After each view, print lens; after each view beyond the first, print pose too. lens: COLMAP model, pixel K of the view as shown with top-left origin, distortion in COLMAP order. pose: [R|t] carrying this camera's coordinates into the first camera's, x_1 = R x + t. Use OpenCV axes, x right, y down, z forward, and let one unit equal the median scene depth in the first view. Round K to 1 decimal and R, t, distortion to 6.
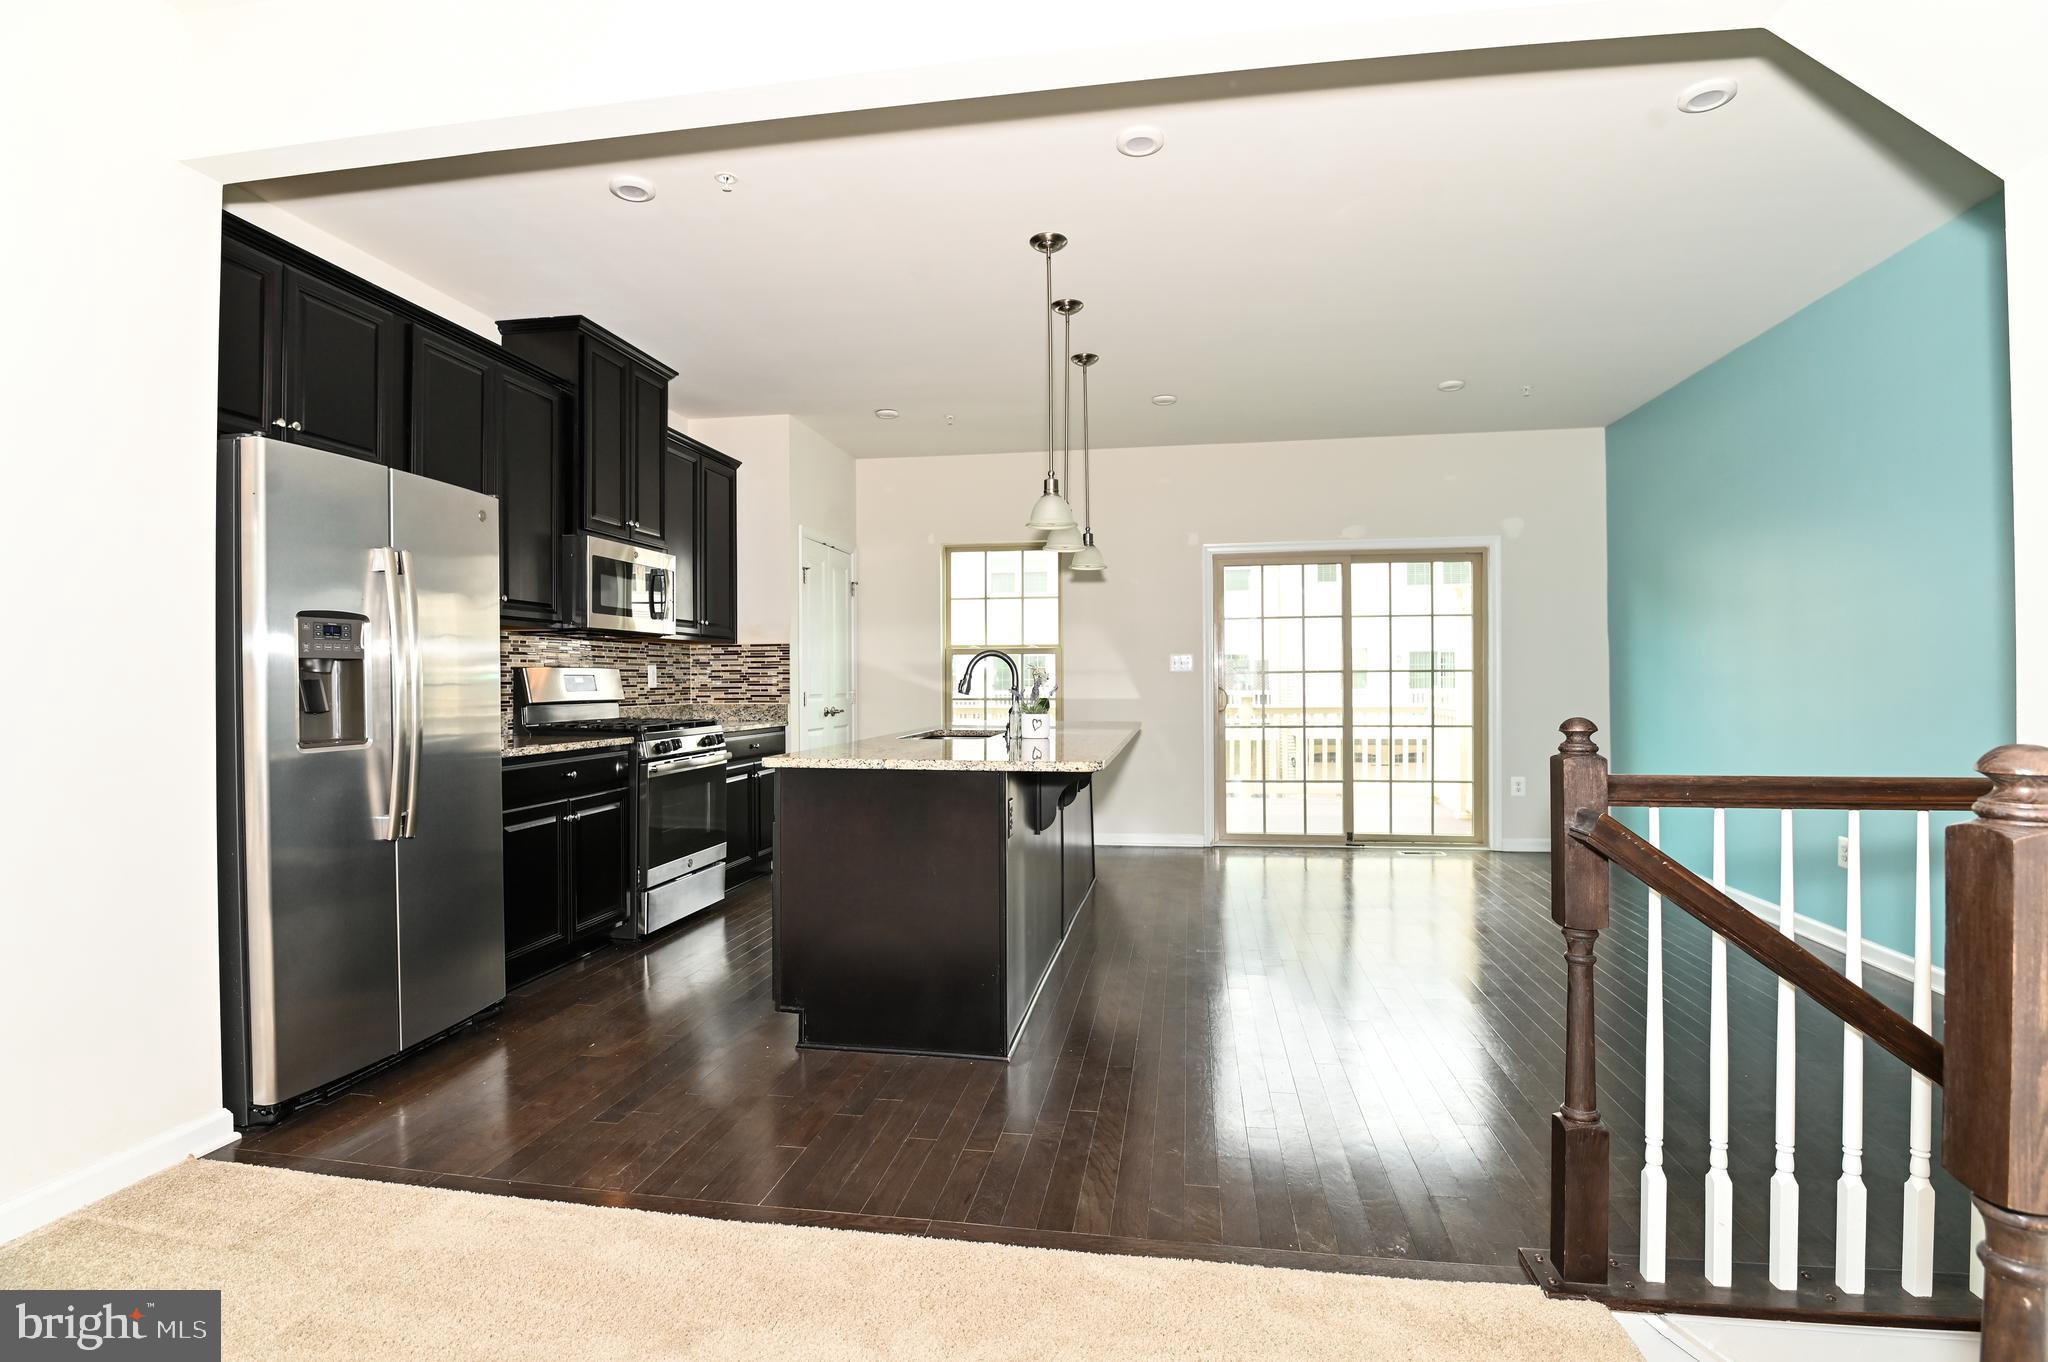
lens RADIAL K [[1005.4, 0, 1018.3], [0, 1005.4, 679.5], [0, 0, 1]] dist [-0.022529, -0.001371]
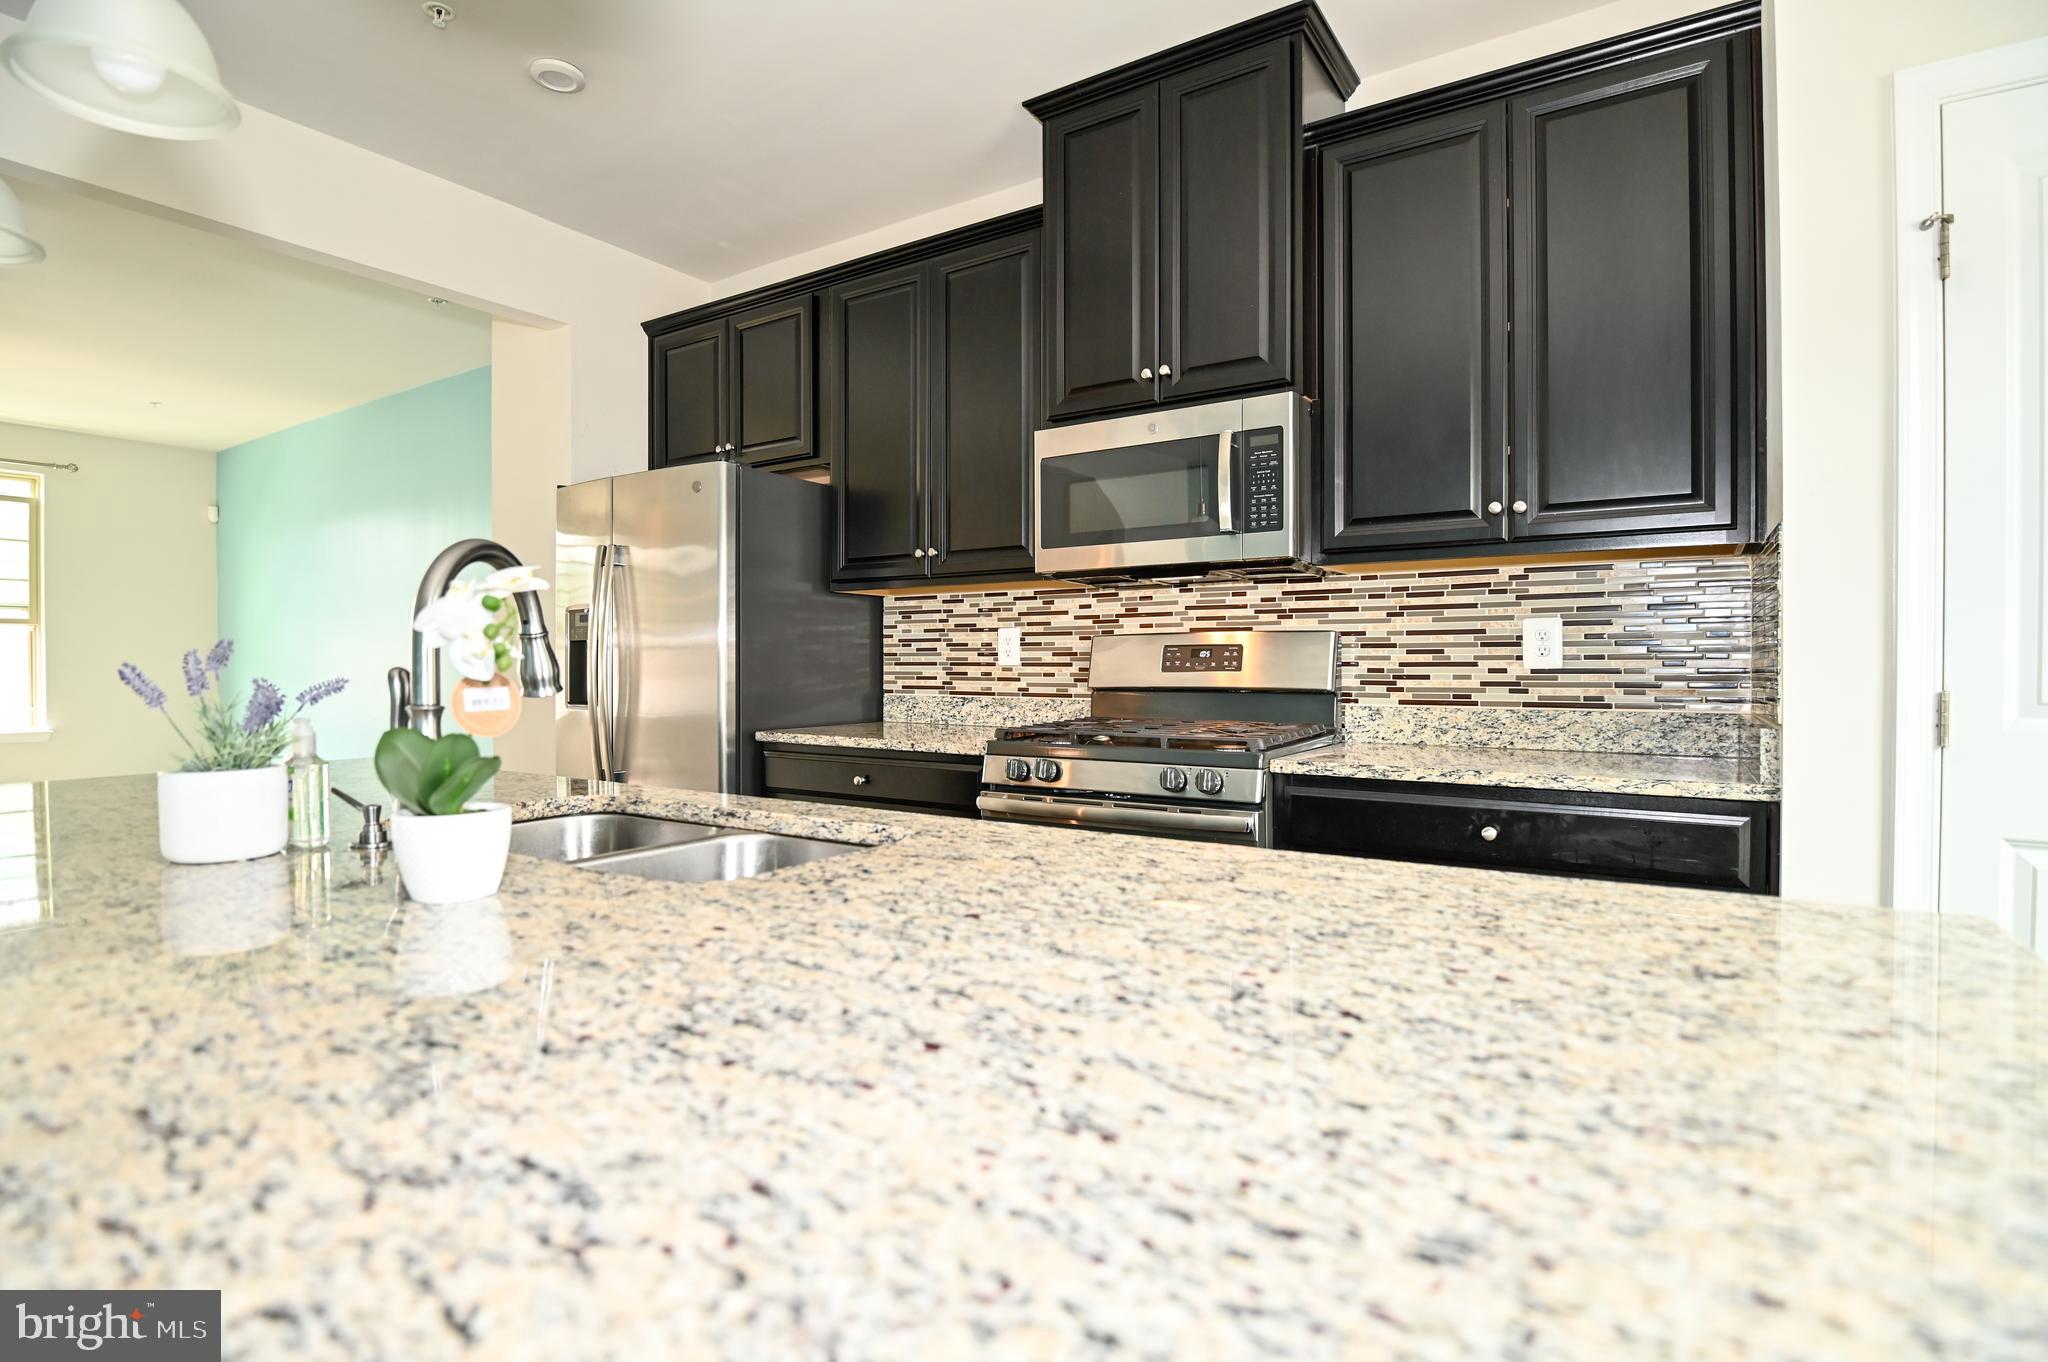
lens RADIAL K [[1005.4, 0, 1017.4], [0, 1005.4, 671.6], [0, 0, 1]] dist [-0.022529, -0.001371]
pose [[-0.407498, 0.011358, -0.913136, 0.134143], [0.004531, 0.999935, 0.010416, 0.003997], [0.913195, 0.000107, -0.407523, 0.993935]]
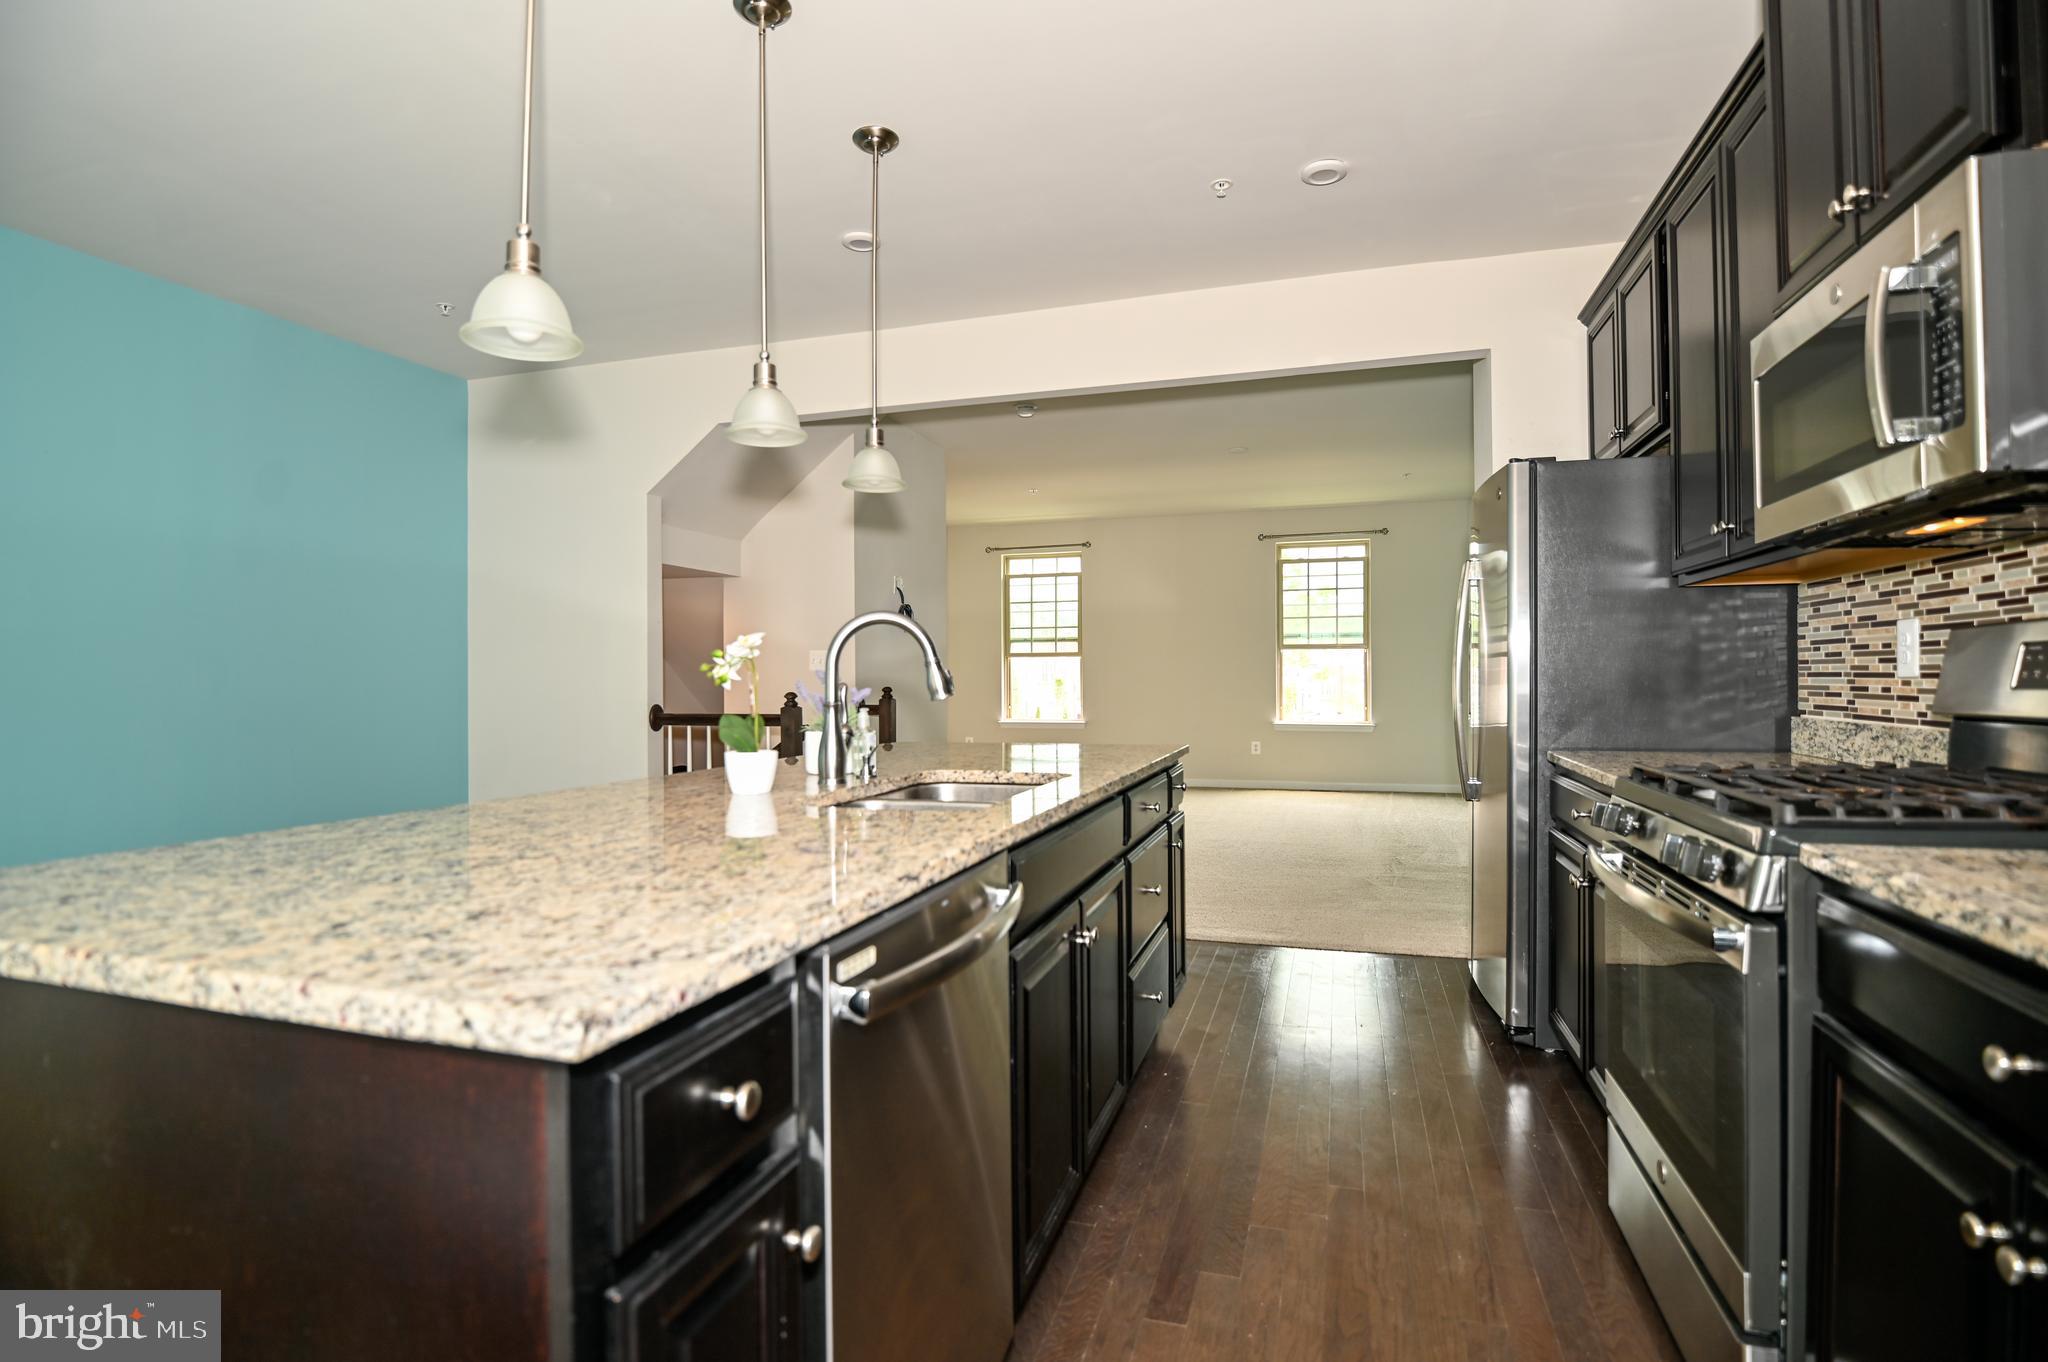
lens RADIAL K [[1005.4, 0, 1015.2], [0, 1005.4, 687.7], [0, 0, 1]] dist [-0.022529, -0.001371]
pose [[-0.989119, 0.009518, 0.146809, -0.130206], [0.010469, 0.999929, 0.005711, 0.004929], [-0.146744, 0.007185, -0.989148, 1.177969]]
